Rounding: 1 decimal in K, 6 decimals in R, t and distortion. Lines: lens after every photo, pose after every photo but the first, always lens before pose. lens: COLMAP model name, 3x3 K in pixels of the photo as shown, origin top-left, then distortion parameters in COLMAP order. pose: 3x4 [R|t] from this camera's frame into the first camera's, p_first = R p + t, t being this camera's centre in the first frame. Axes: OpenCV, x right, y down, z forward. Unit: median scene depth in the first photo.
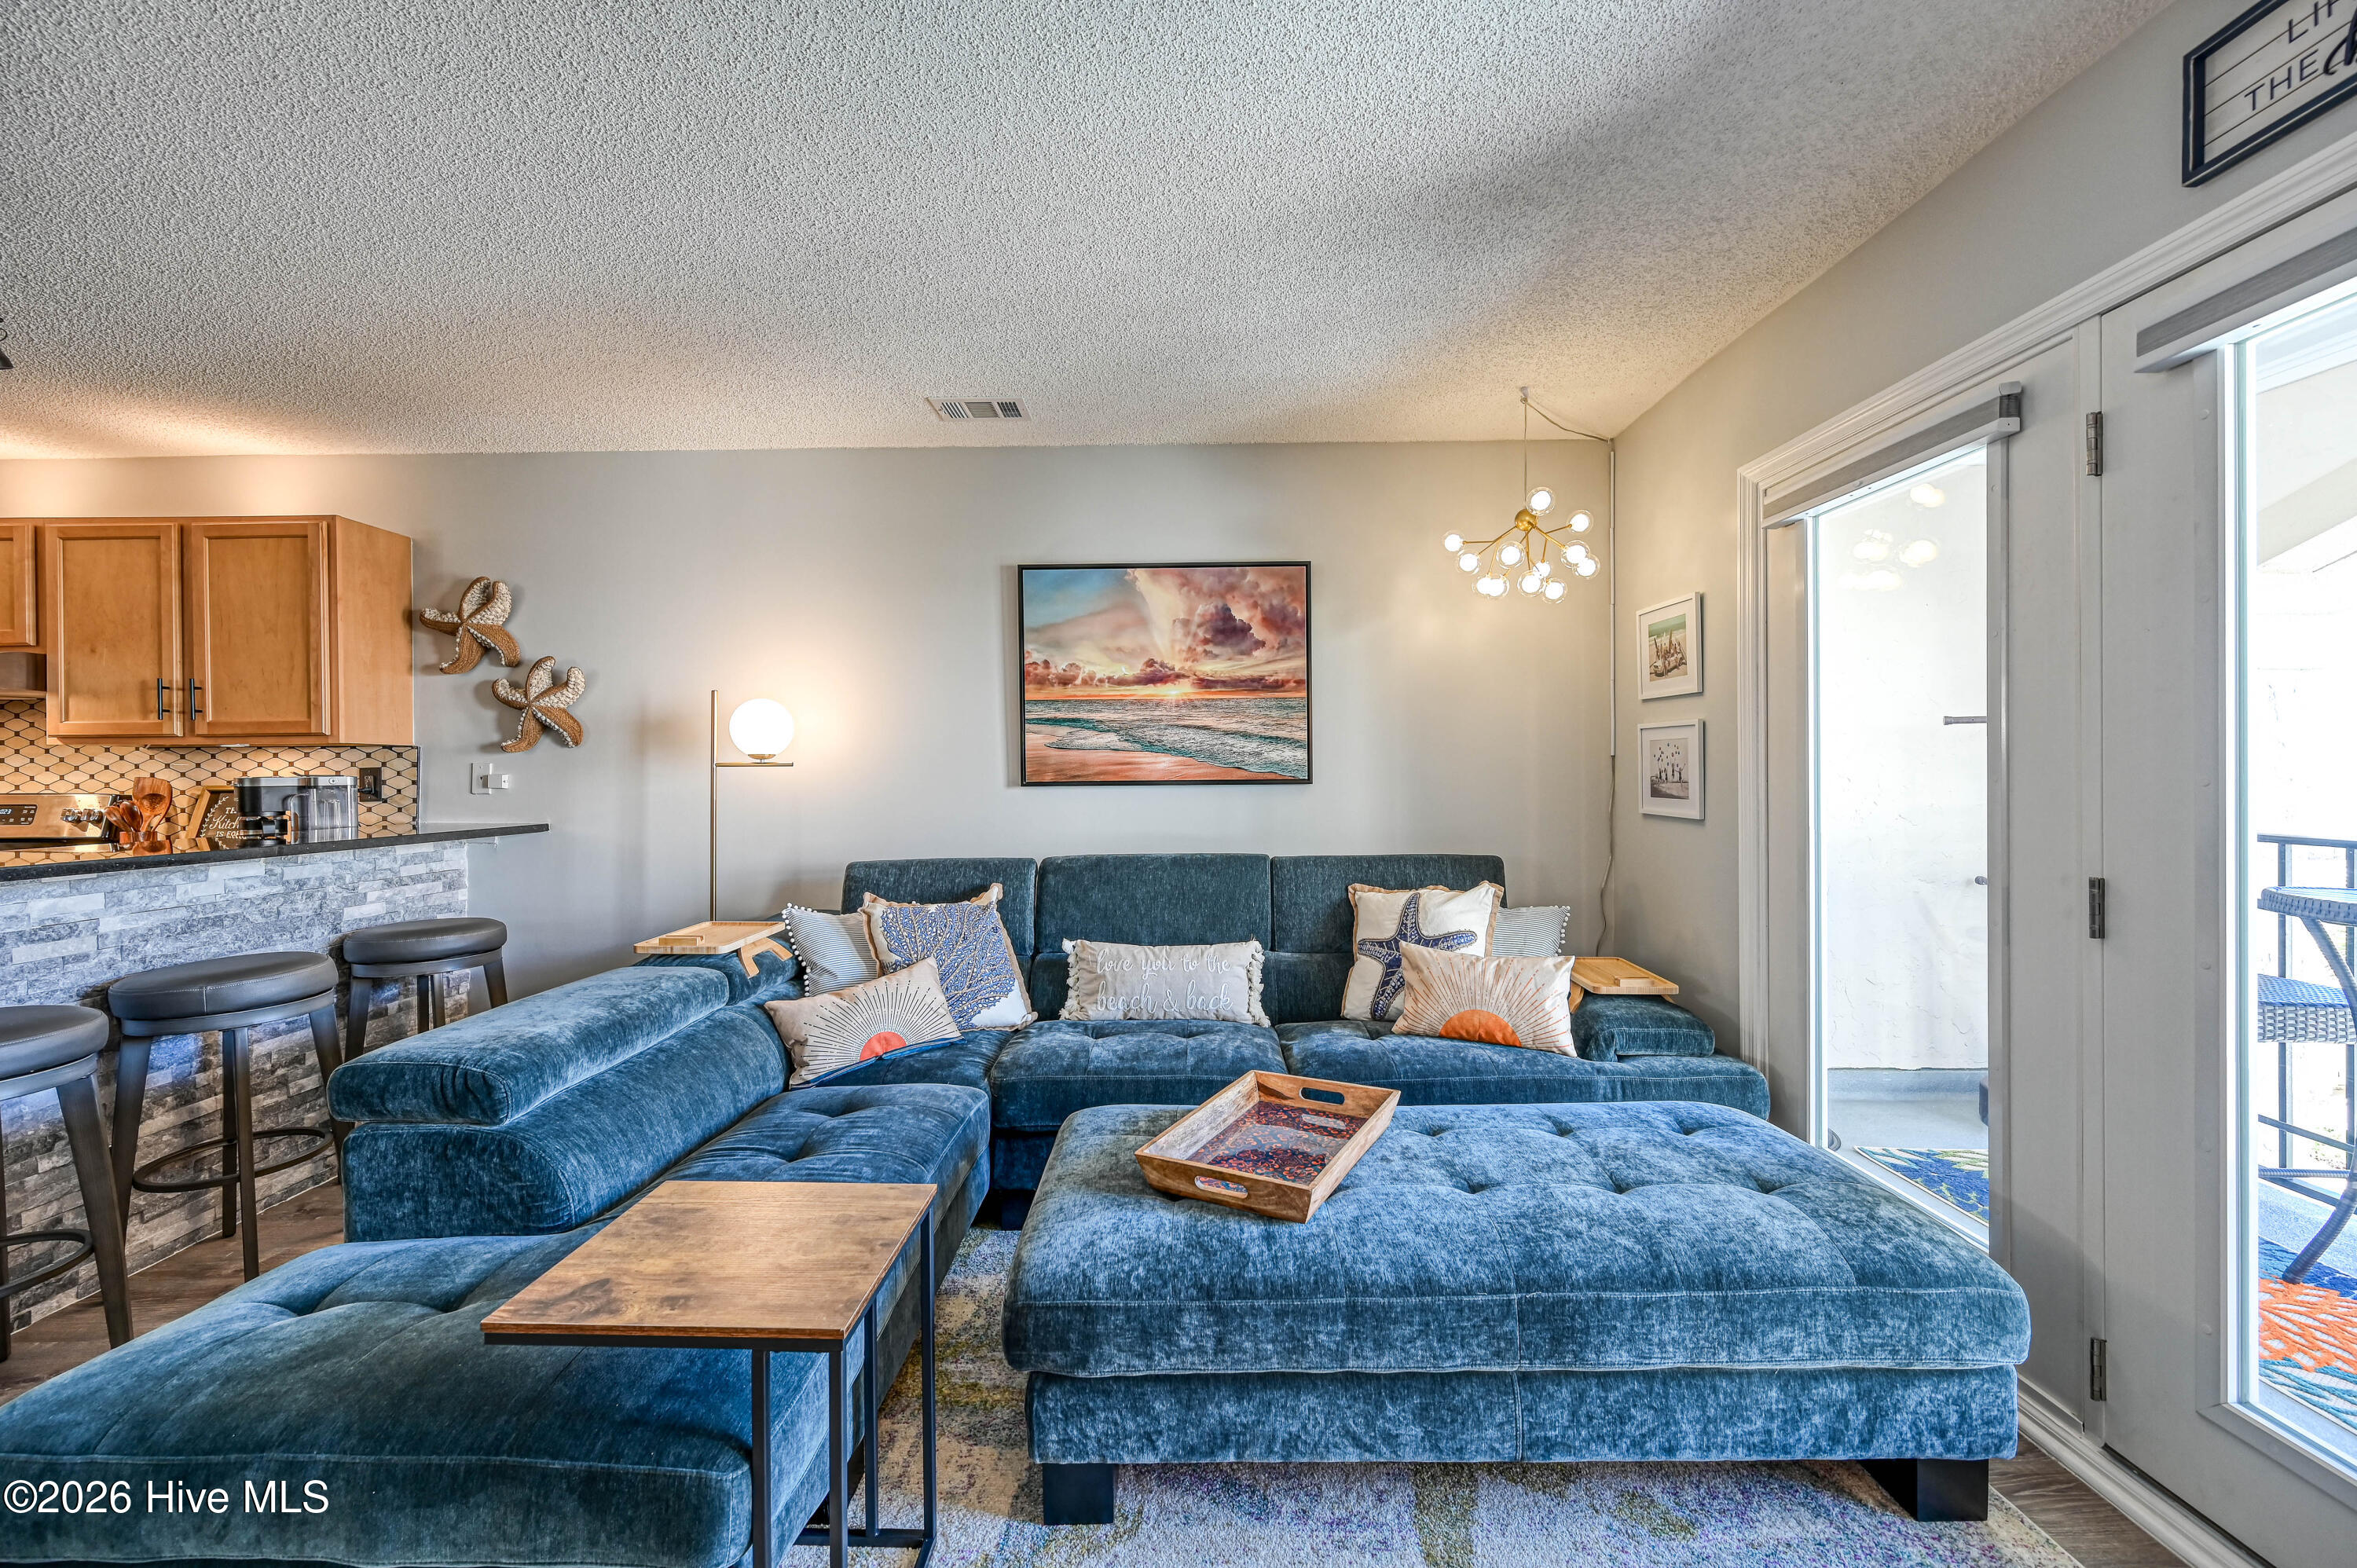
lens RADIAL K [[937.4, 0, 1179.2], [0, 937.4, 781.4], [0, 0, 1]] dist [-0.000151, 0.000229]
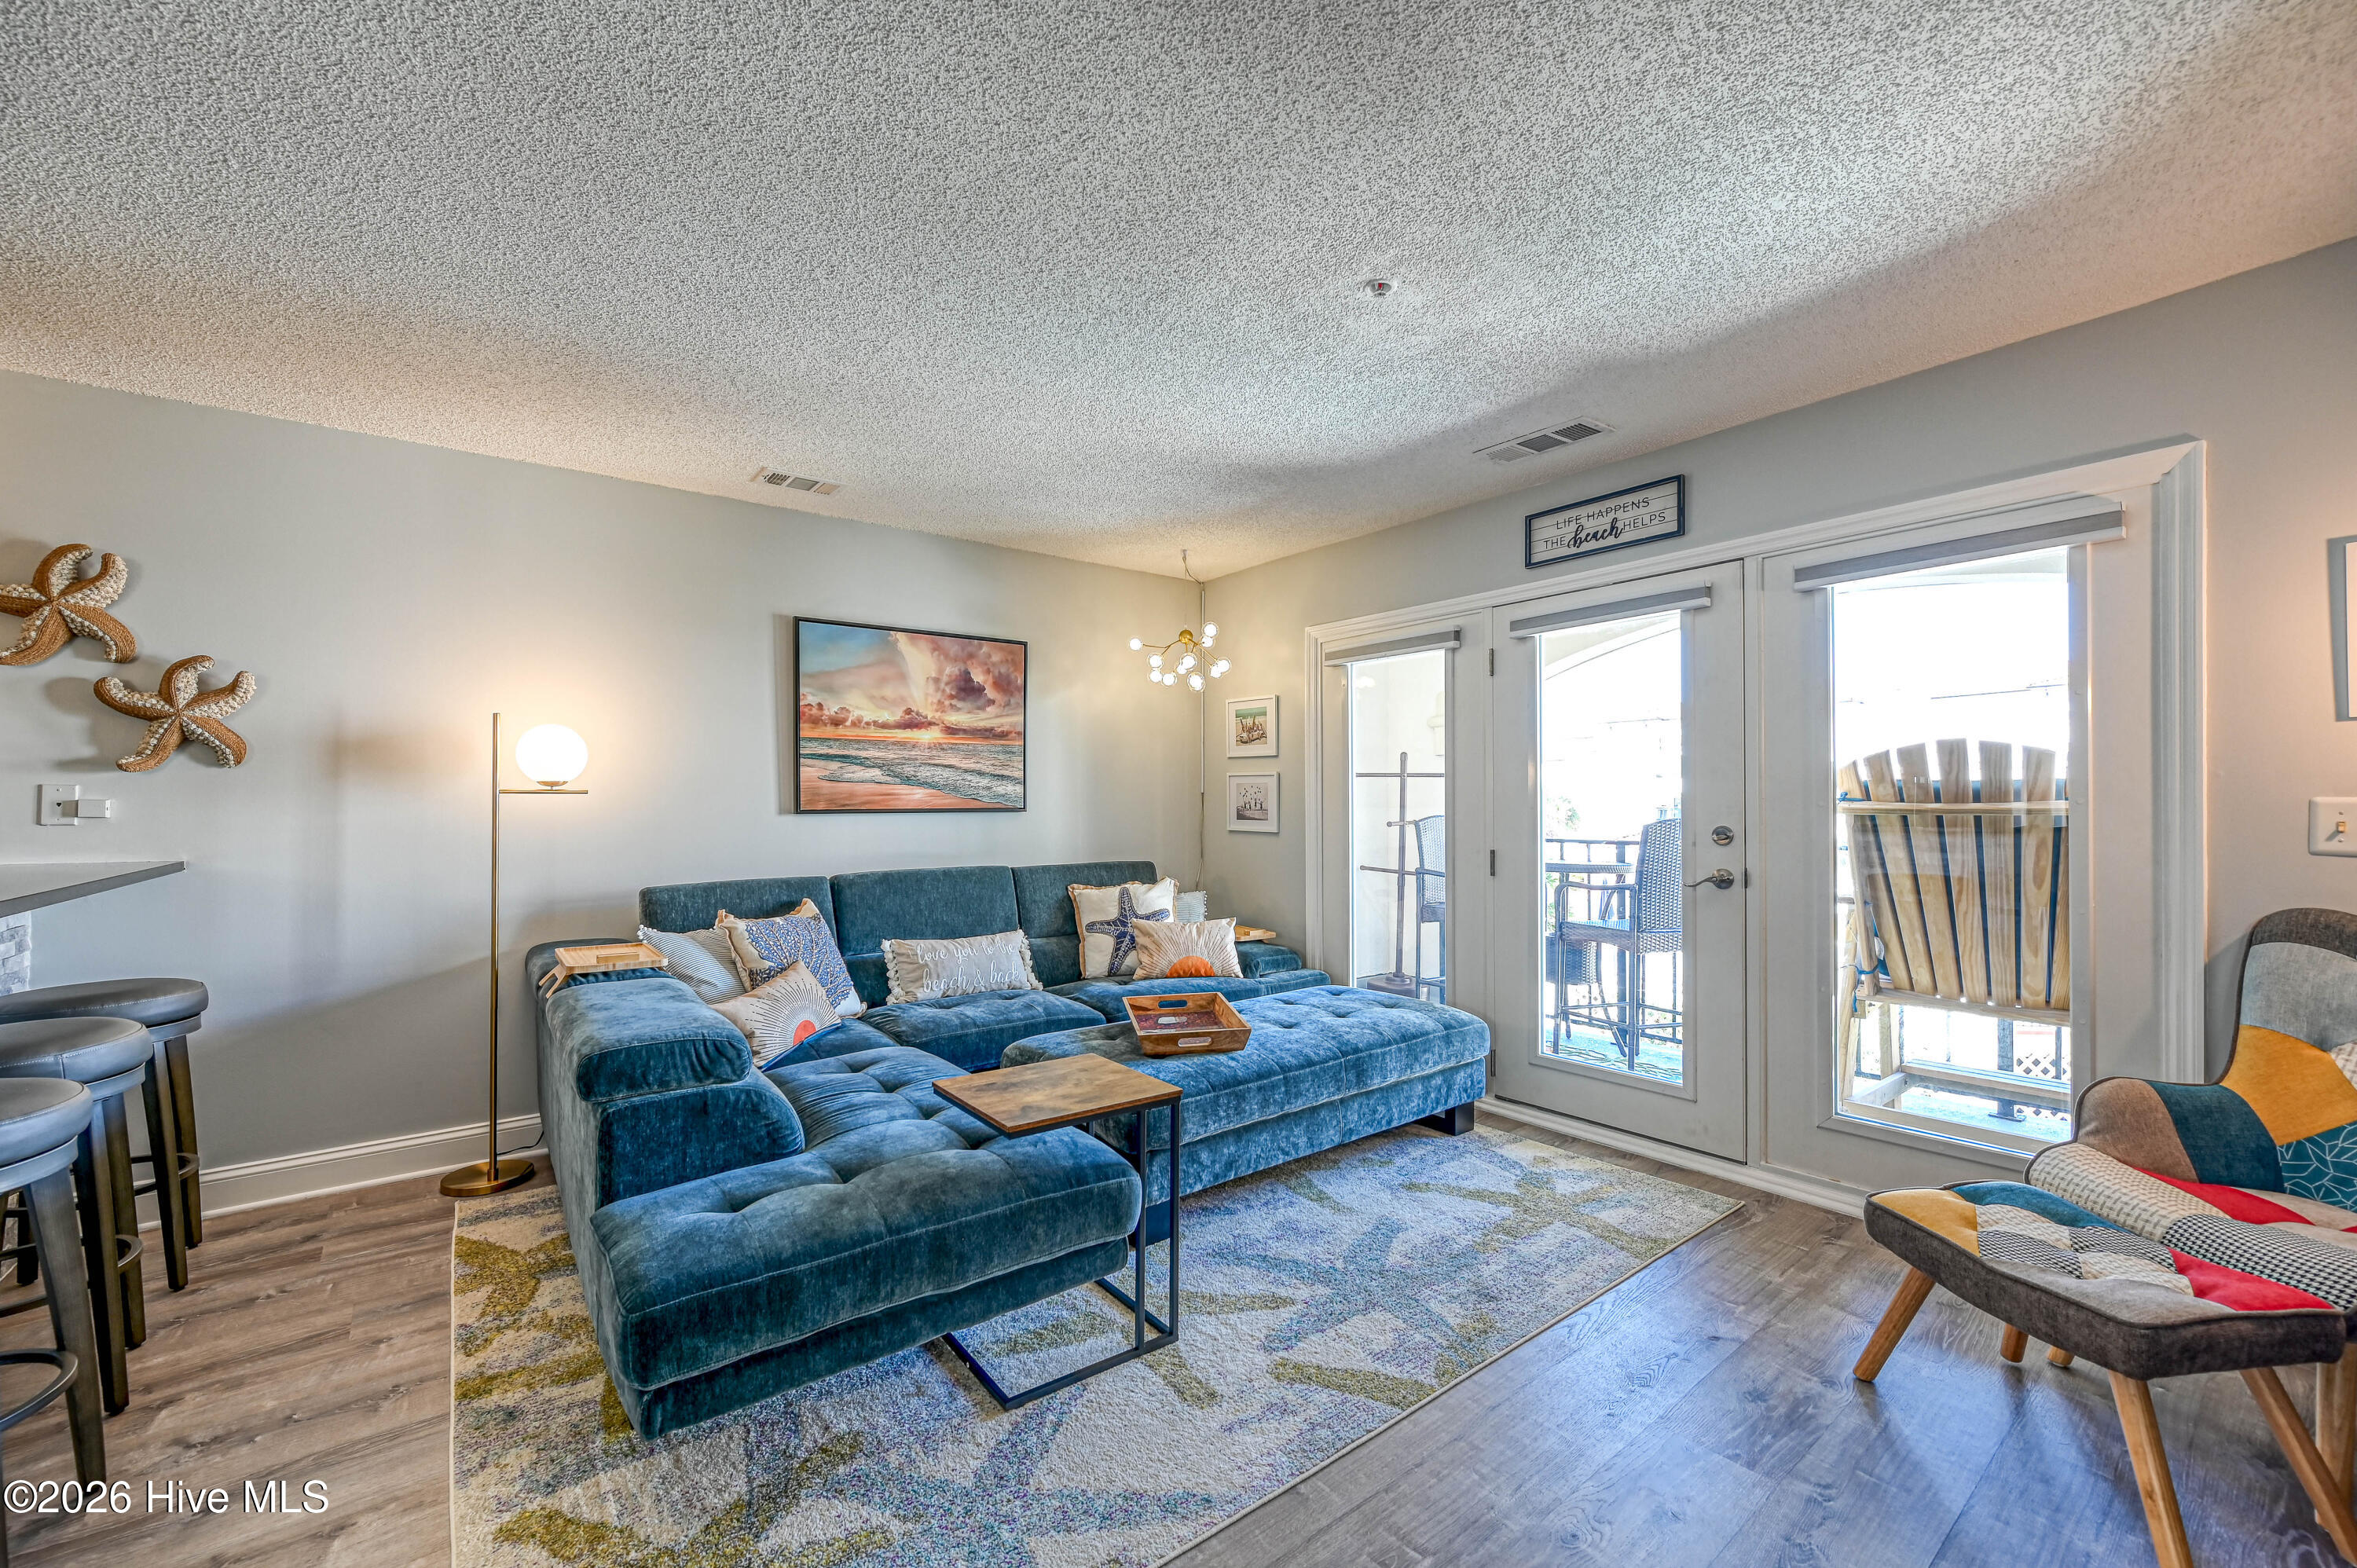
lens RADIAL K [[952.5, 0, 1173.9], [0, 952.5, 808.8], [0, 0, 1]] dist [-0.000872, 0.000327]
pose [[0.786217, 0.001535, 0.617948, -0.559102], [0.002426, 0.999982, -0.005570, 0.007164], [-0.617946, 0.005878, 0.786199, -0.186376]]
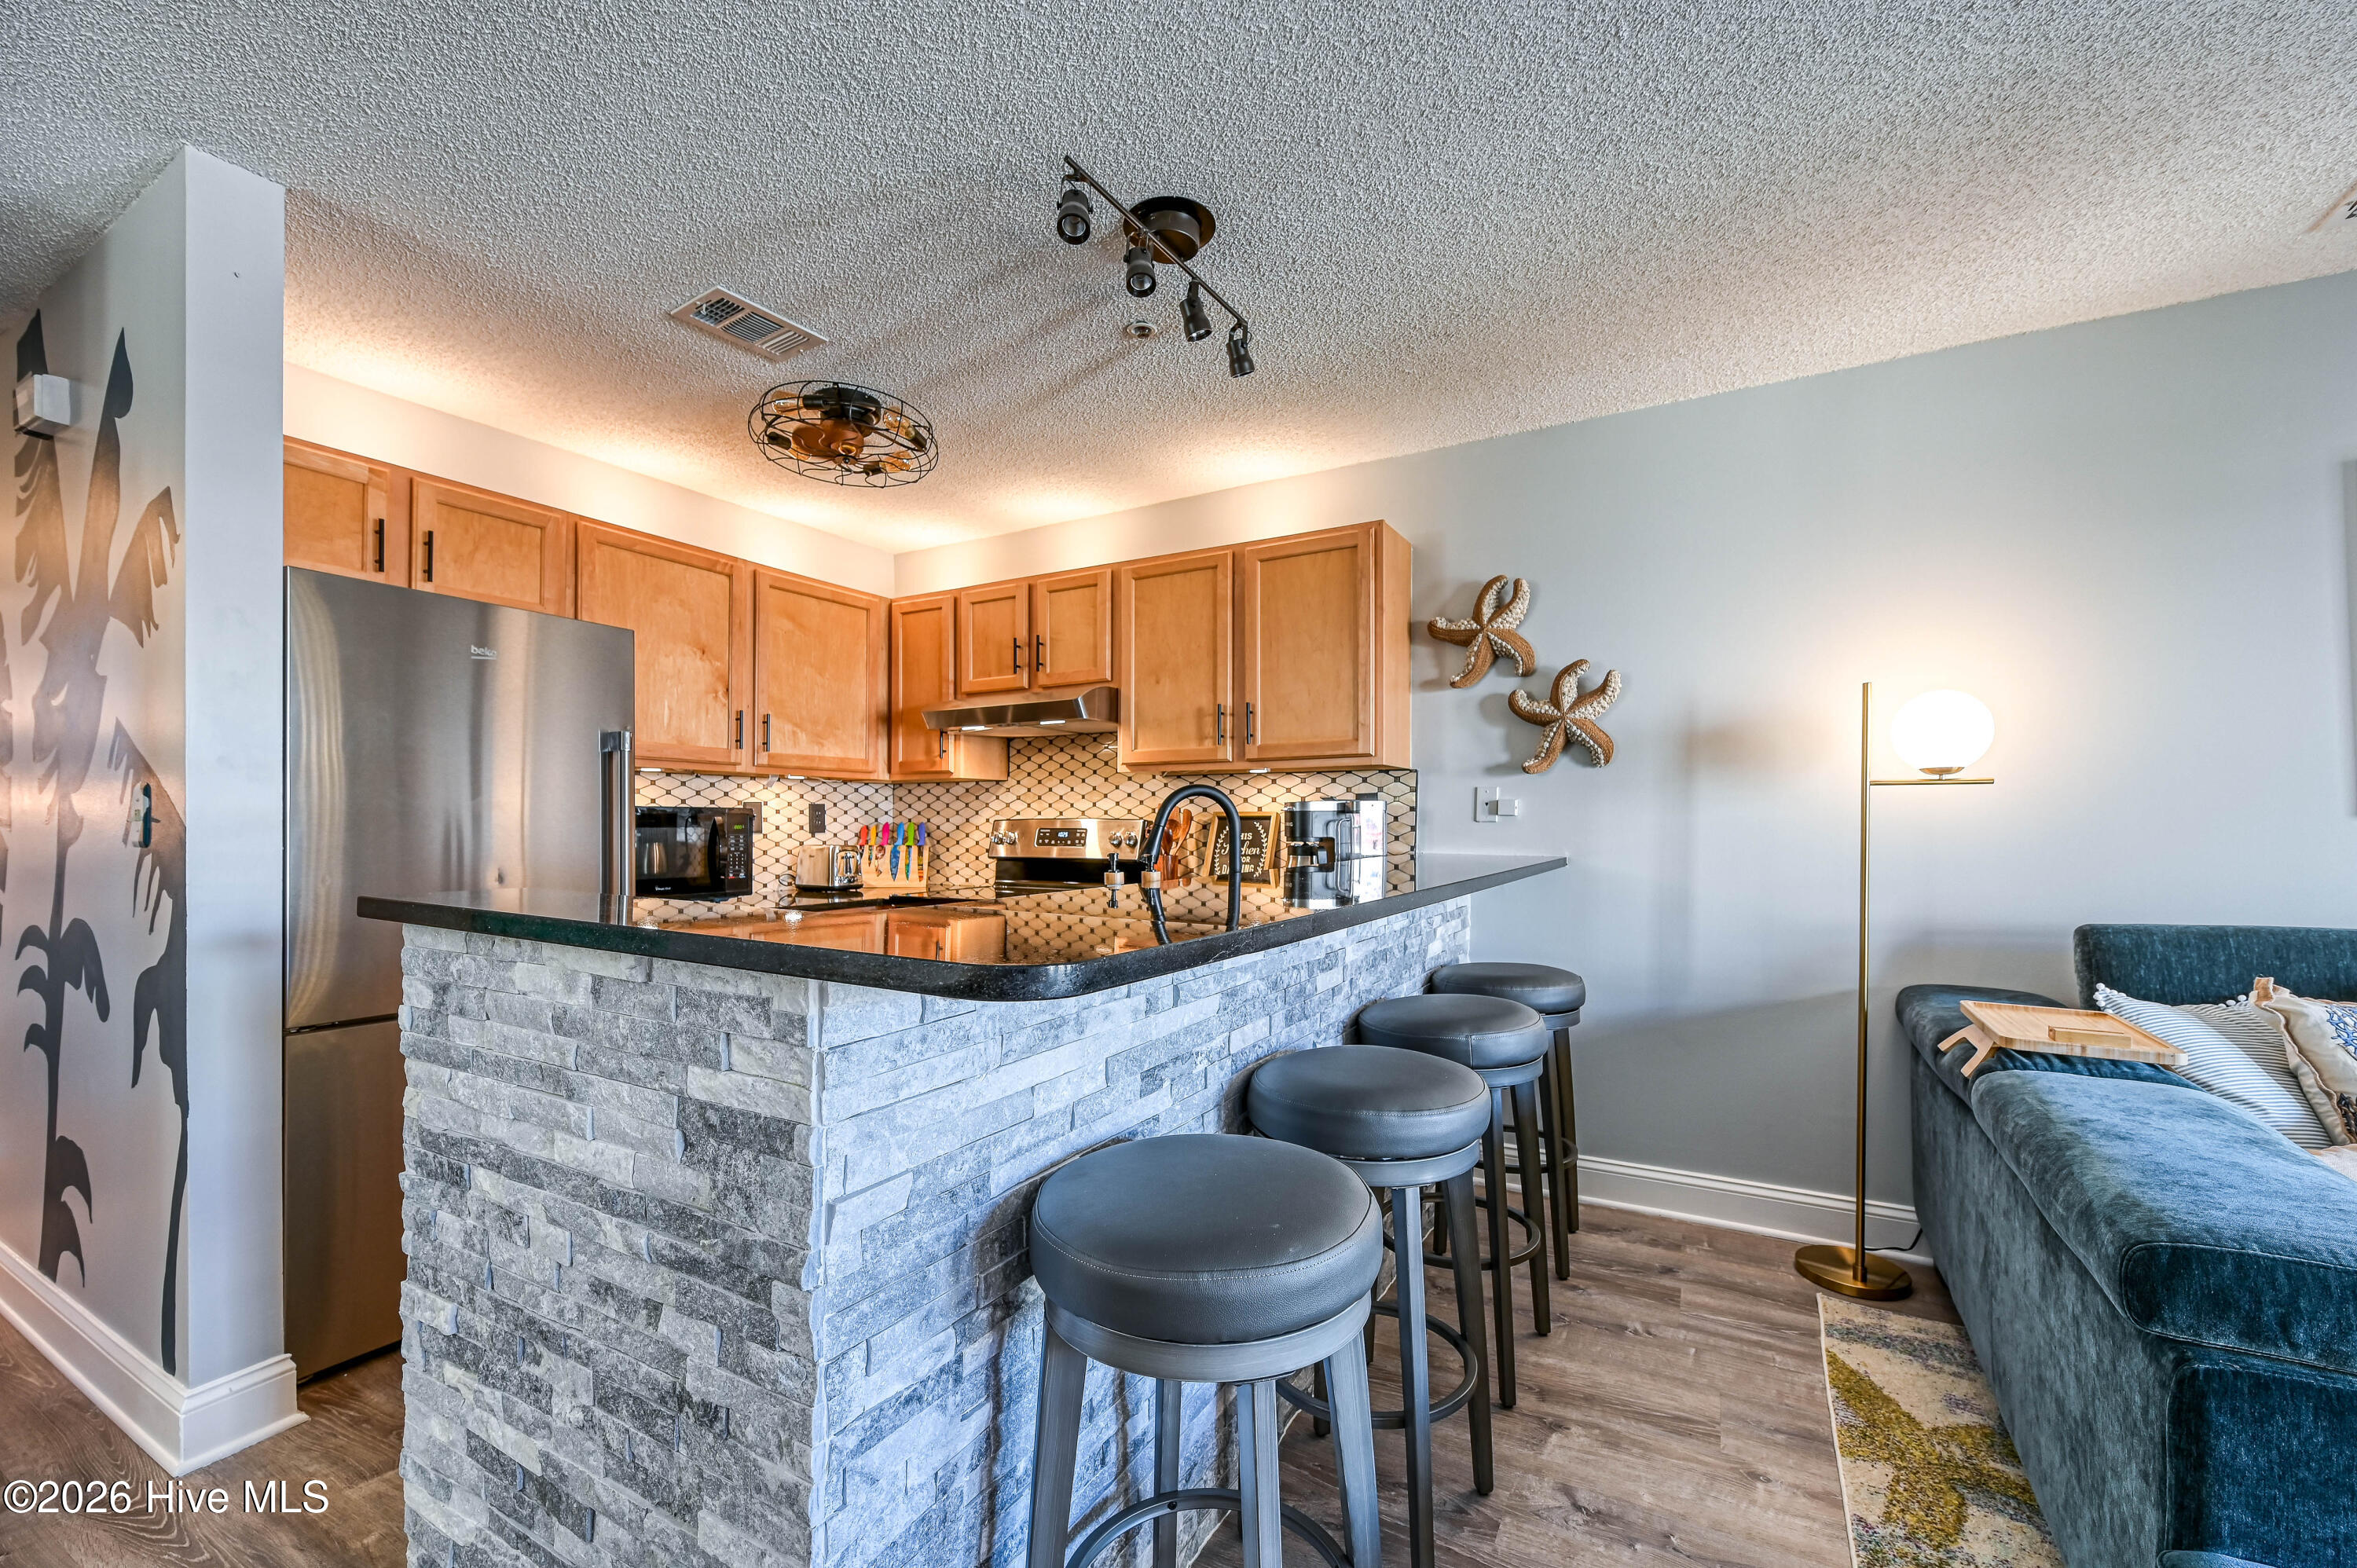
lens RADIAL K [[952.5, 0, 1195.3], [0, 952.5, 821.0], [0, 0, 1]] dist [-0.000990, 0.000109]
pose [[0.876632, 0.006129, -0.481123, -0.605986], [-0.009559, 0.999943, -0.004678, 0.021439], [0.481067, 0.008700, 0.876641, 0.084367]]
